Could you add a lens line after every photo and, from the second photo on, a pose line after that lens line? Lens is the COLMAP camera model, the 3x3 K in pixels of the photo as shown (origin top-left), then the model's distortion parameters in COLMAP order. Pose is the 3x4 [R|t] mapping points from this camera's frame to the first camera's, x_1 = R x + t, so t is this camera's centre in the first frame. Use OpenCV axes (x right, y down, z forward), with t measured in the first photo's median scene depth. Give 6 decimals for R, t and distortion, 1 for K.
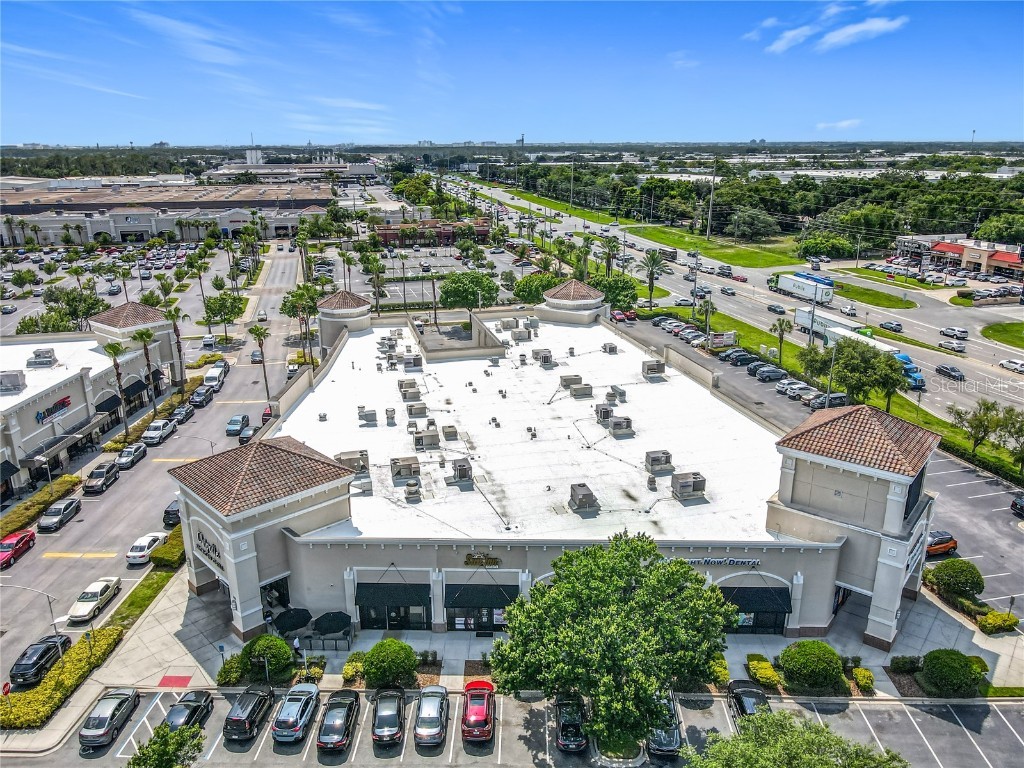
lens RADIAL K [[753.3, 0, 502.1], [0, 753.3, 409.3], [0, 0, 1]] dist [0.002971, 0.001826]
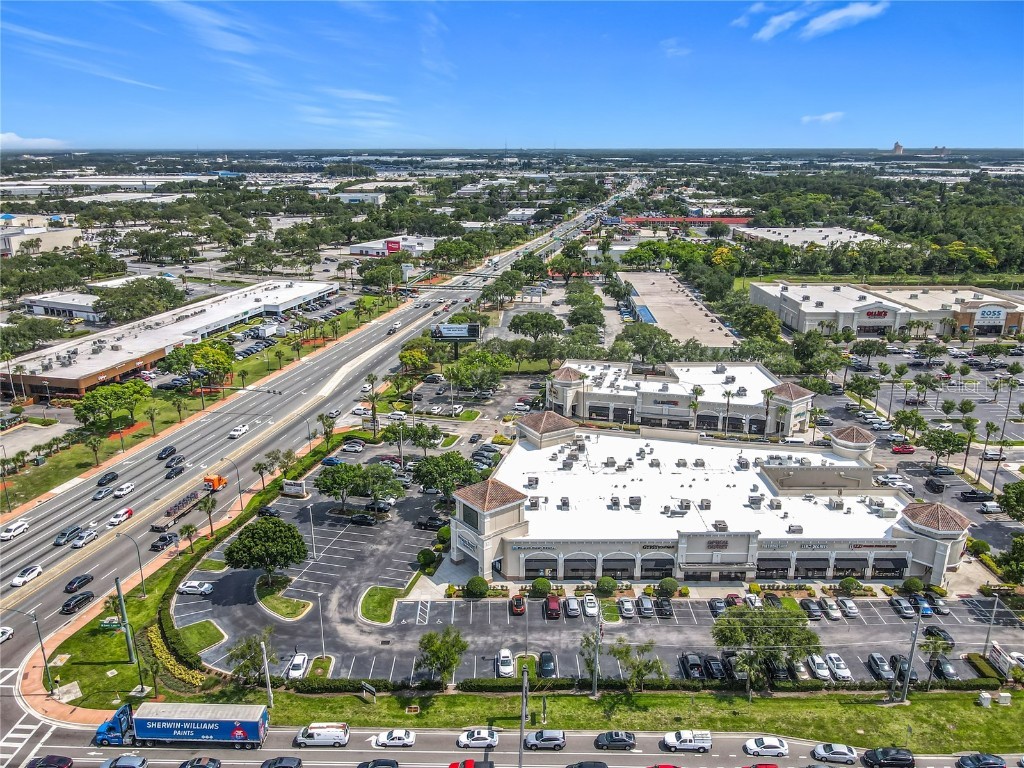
lens RADIAL K [[753.3, 0, 502.1], [0, 753.3, 409.3], [0, 0, 1]] dist [0.002971, 0.001826]
pose [[-0.236791, 0.325125, -0.915545, 1.733315], [-0.317070, 0.864890, 0.389142, -0.759131], [0.918366, 0.382437, -0.101711, 0.812095]]
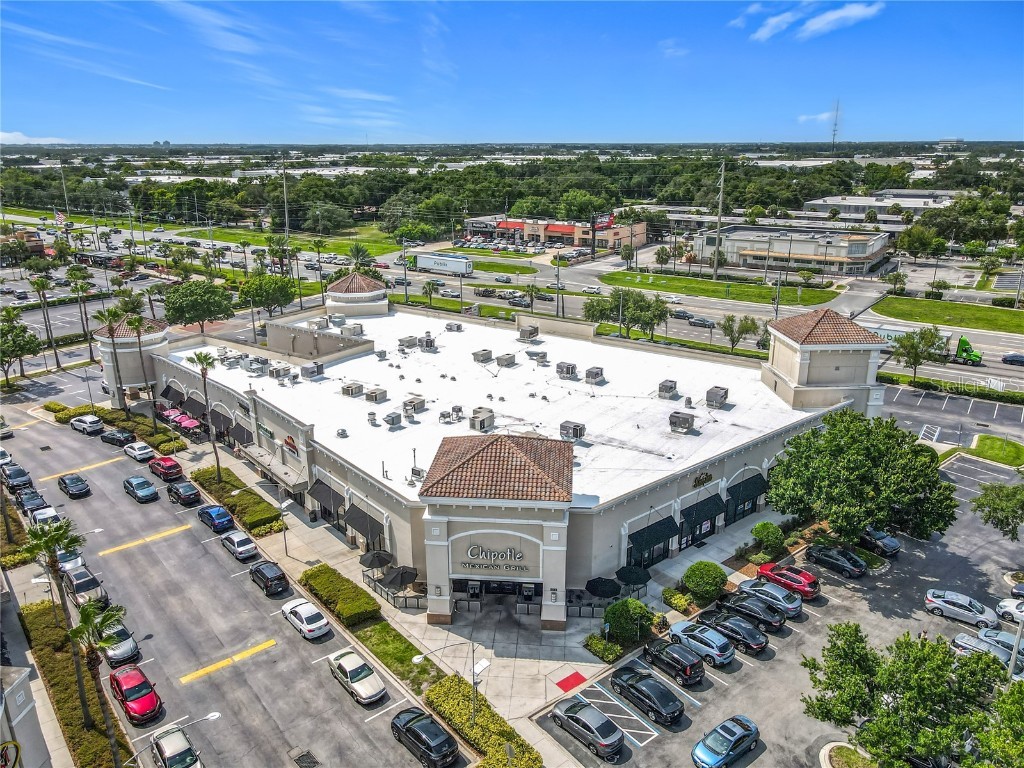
lens RADIAL K [[782.2, 0, 504.3], [0, 782.2, 330.8], [0, 0, 1]] dist [-0.038369, 0.003539]
pose [[0.753462, -0.153872, 0.639233, -0.675698], [0.219822, 0.975236, -0.024351, -0.044539], [-0.619656, 0.158865, 0.768628, 0.144026]]
